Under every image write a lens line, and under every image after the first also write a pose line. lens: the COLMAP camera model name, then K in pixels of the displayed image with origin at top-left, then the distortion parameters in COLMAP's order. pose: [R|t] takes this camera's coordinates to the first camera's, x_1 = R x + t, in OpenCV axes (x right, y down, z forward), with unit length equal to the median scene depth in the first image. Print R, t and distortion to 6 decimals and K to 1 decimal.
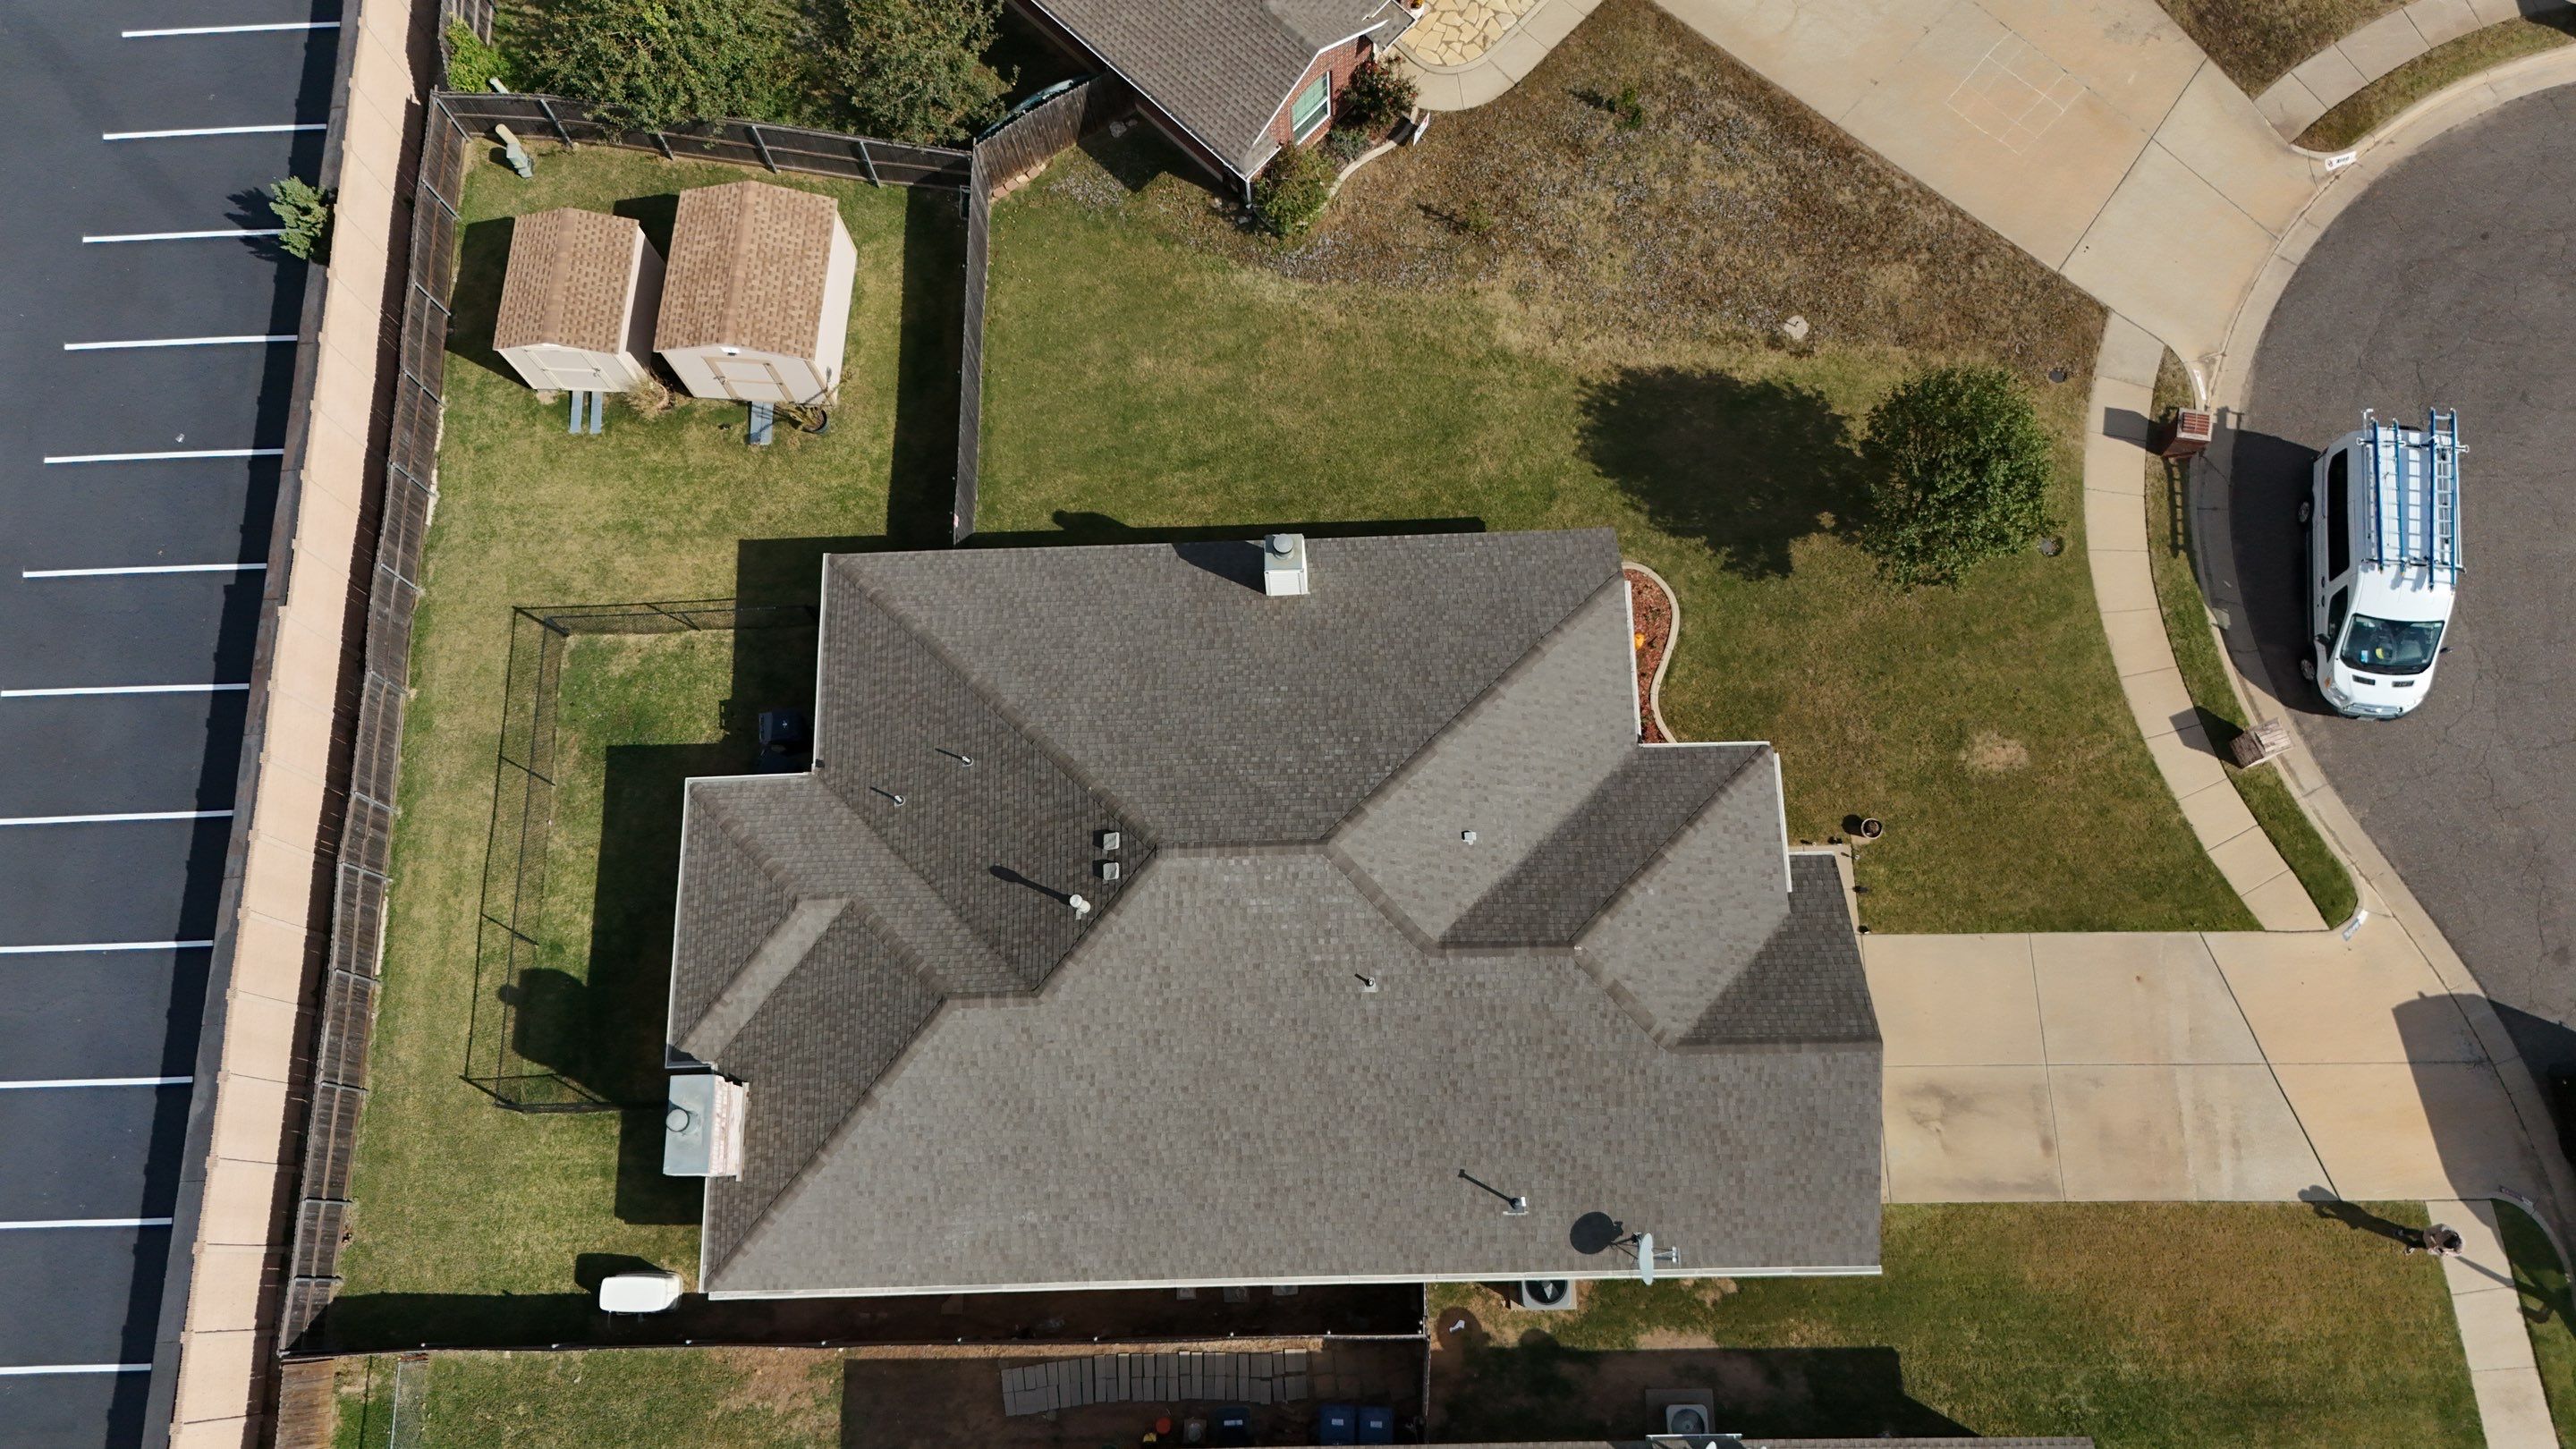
lens RADIAL K [[1816.4, 0, 1288.4], [0, 1816.4, 738.7], [0, 0, 1]] dist [0.049793, -0.078870]
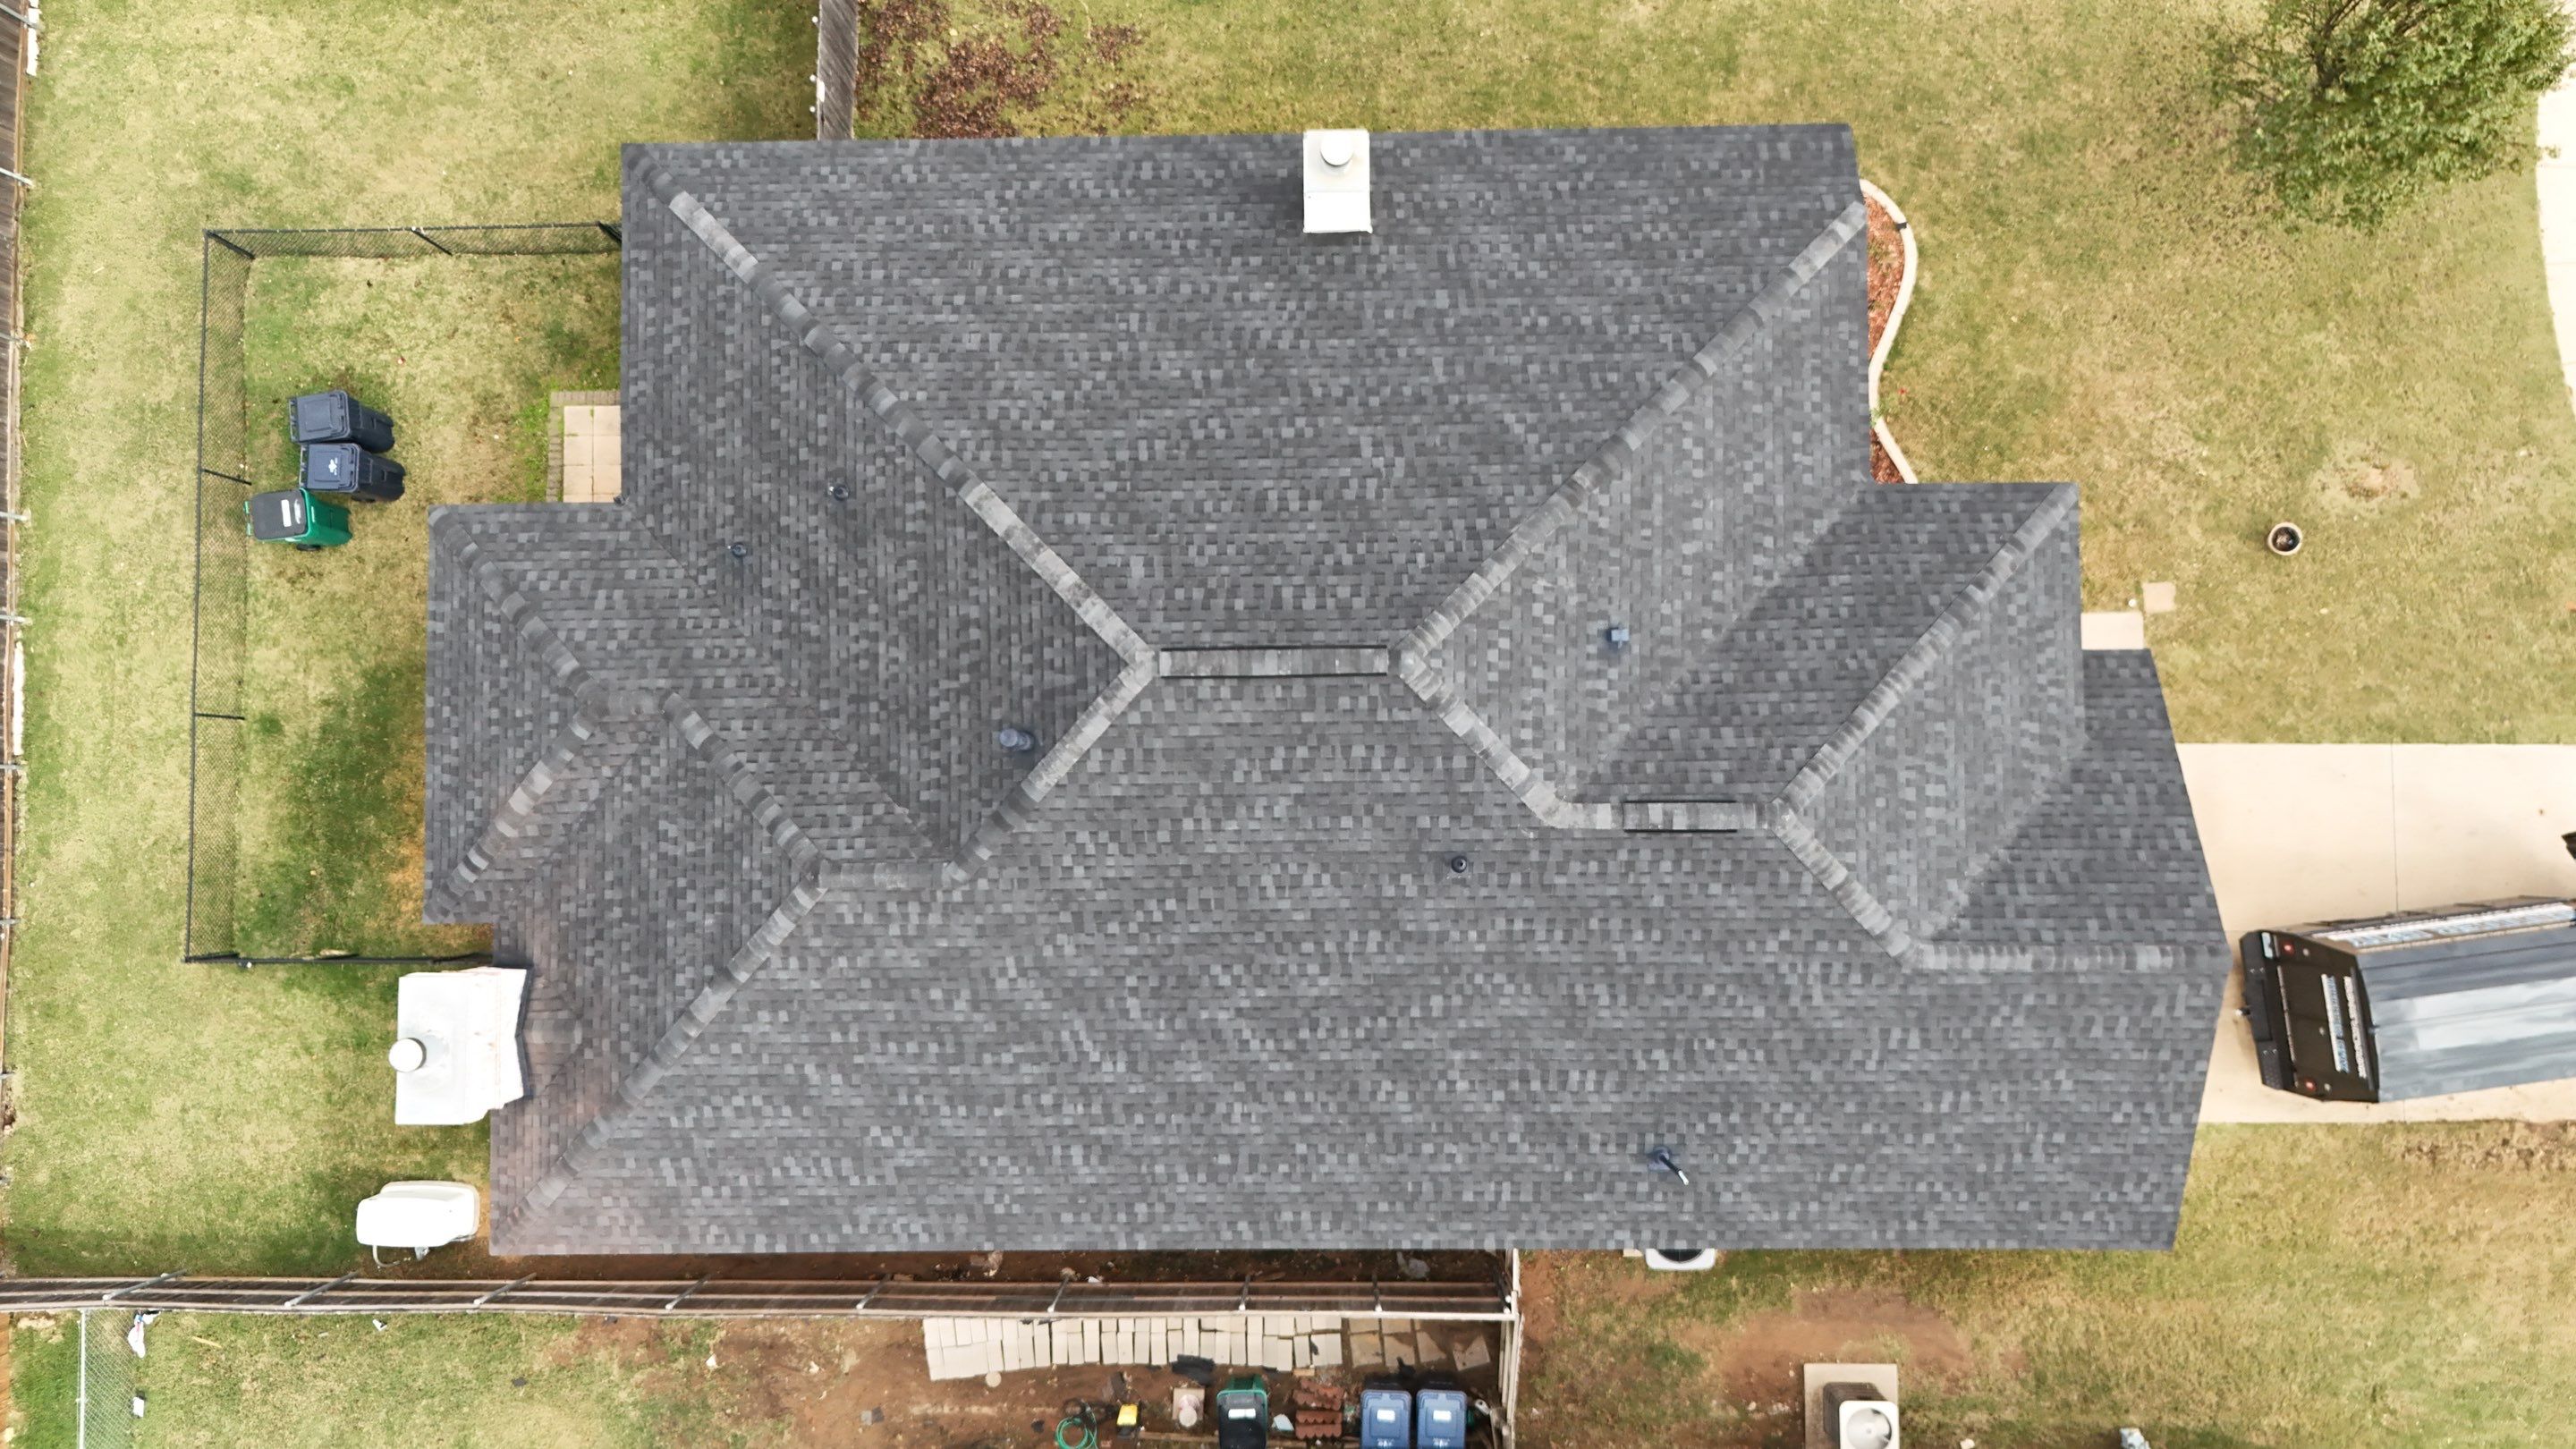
lens RADIAL K [[1859.9, 0, 1288.0], [0, 1859.9, 724.5], [0, 0, 1]] dist [0.034592, -0.034573]
pose [[0.999792, 0.013918, 0.014907, -0.024840], [-0.016944, 0.973667, 0.227343, -0.056205], [-0.011351, -0.227548, 0.973701, 0.315445]]
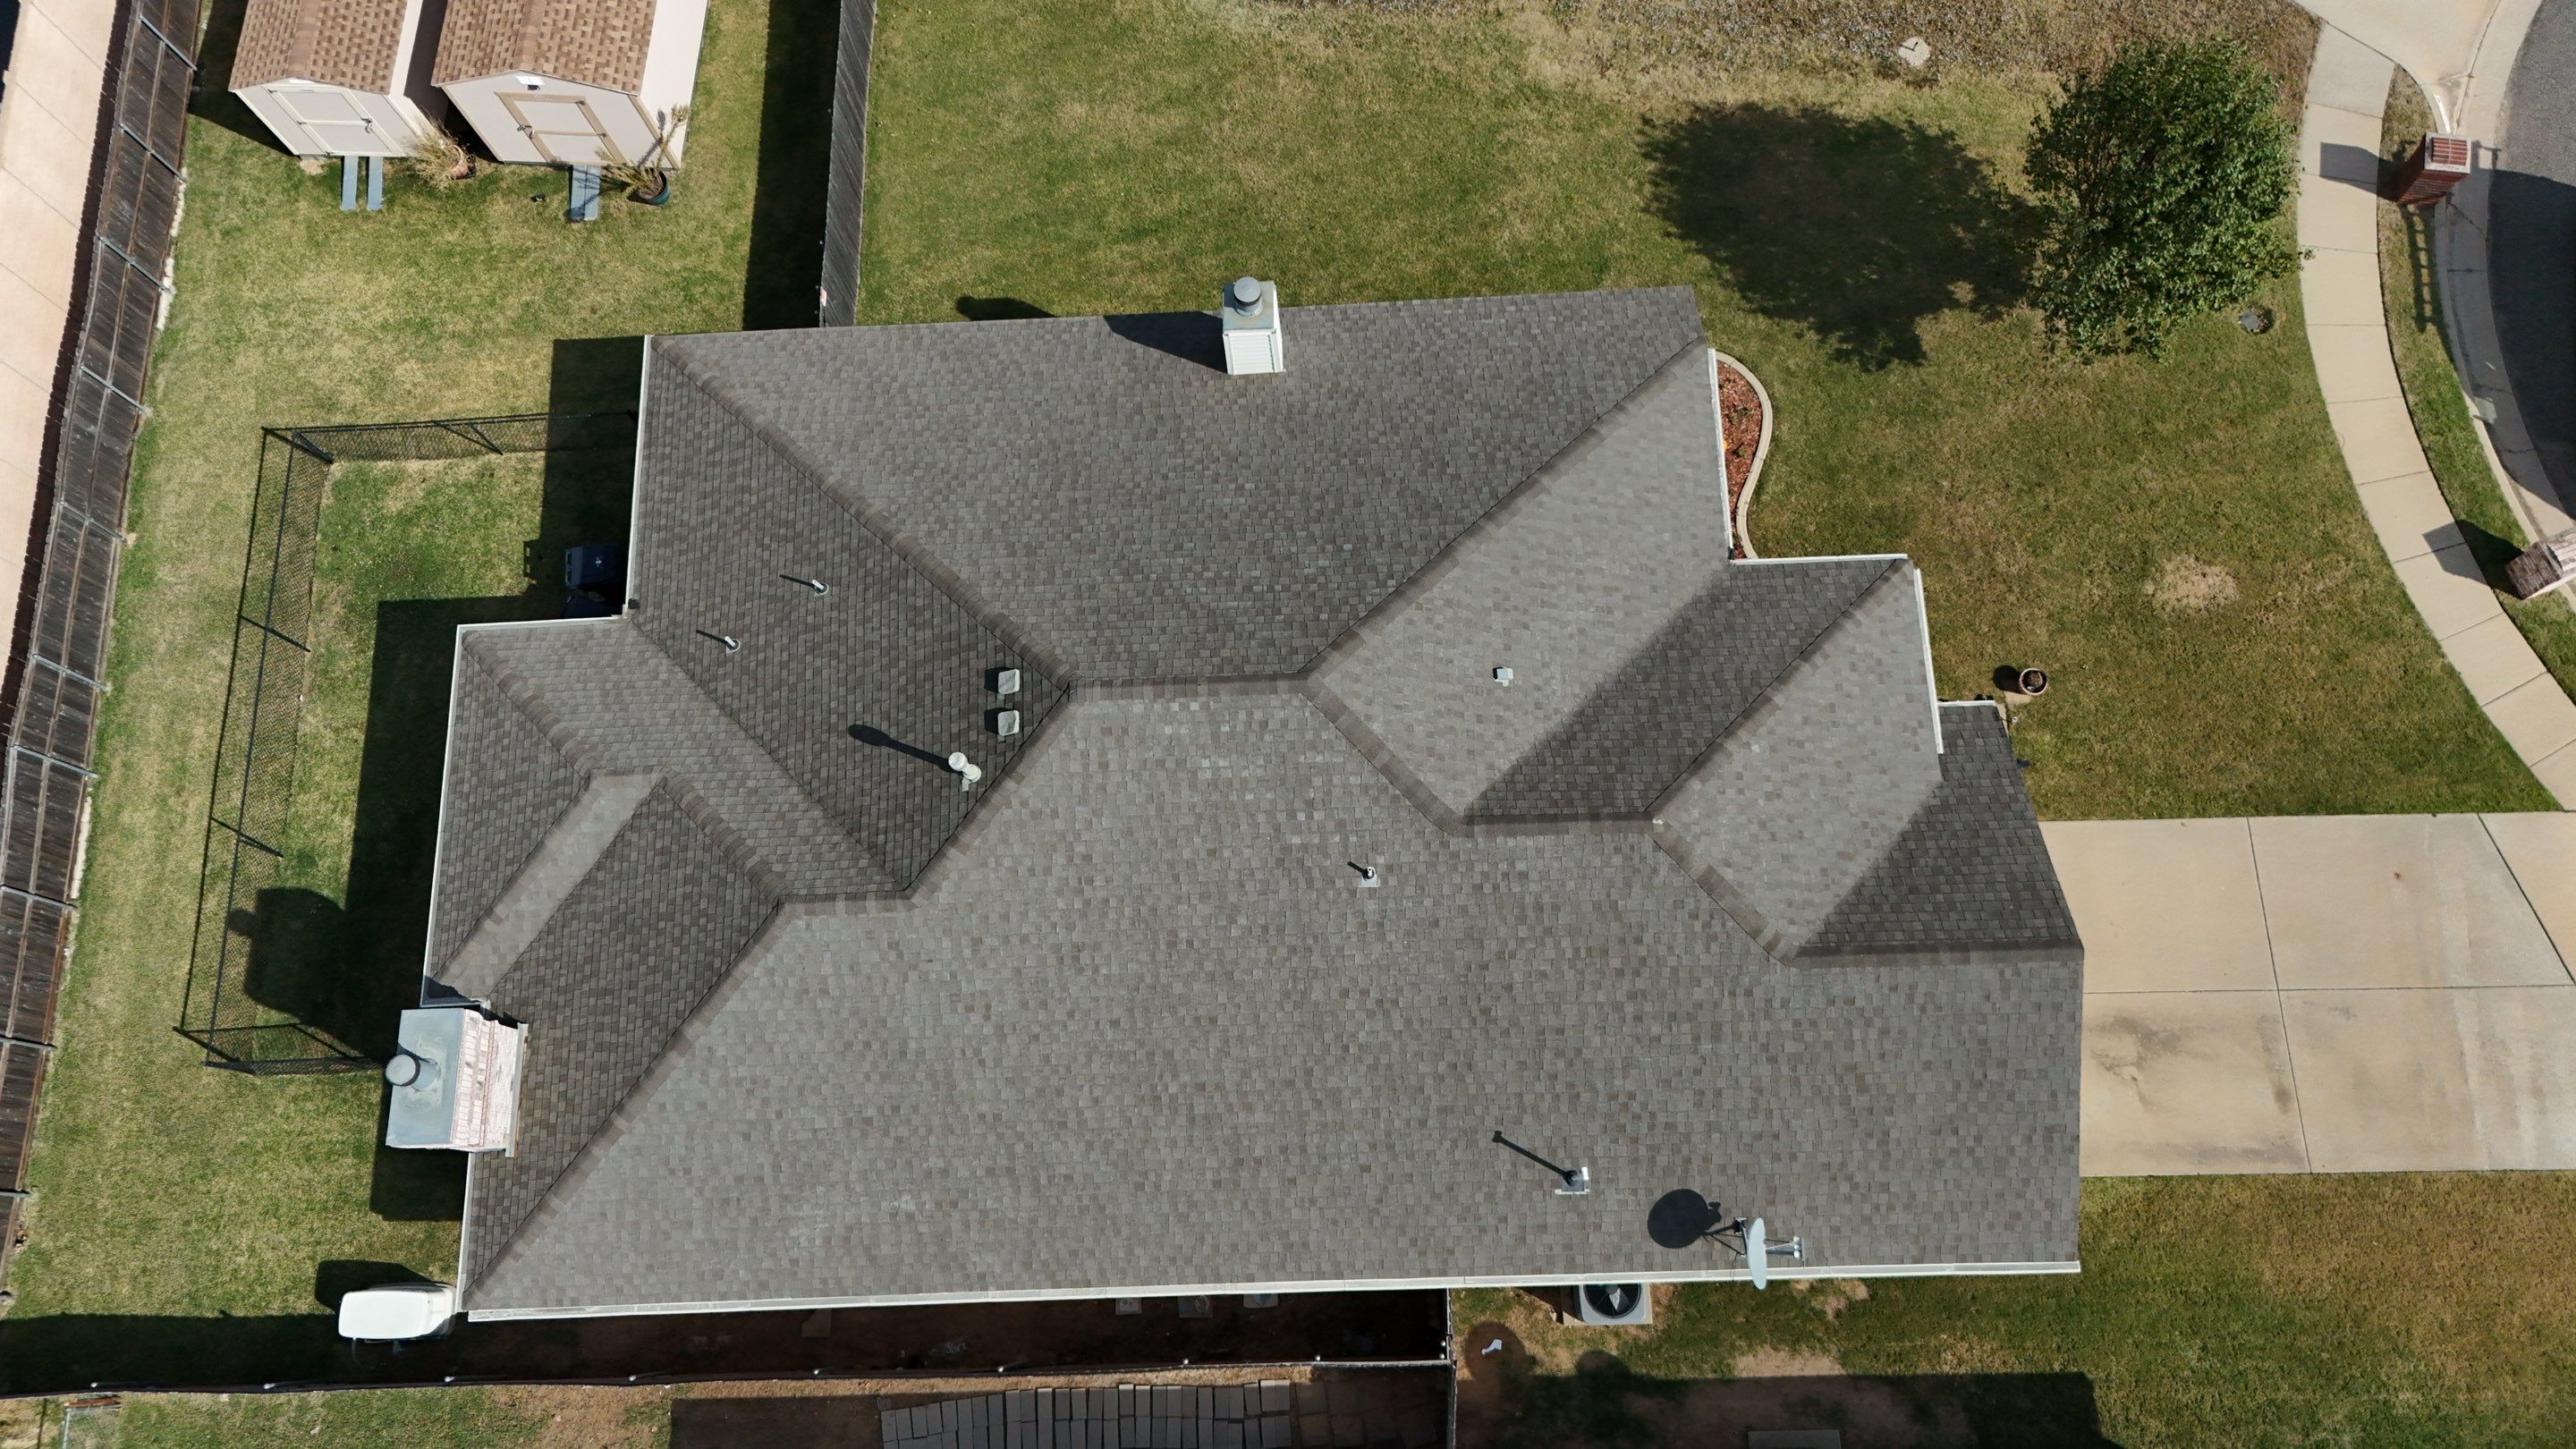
lens RADIAL K [[1859.9, 0, 1288.0], [0, 1859.9, 724.5], [0, 0, 1]] dist [0.034592, -0.034573]
pose [[0.999938, -0.009792, -0.005249, 0.015207], [0.009757, 0.999930, -0.006661, 0.070024], [0.005314, 0.006609, 0.999964, 0.229461]]
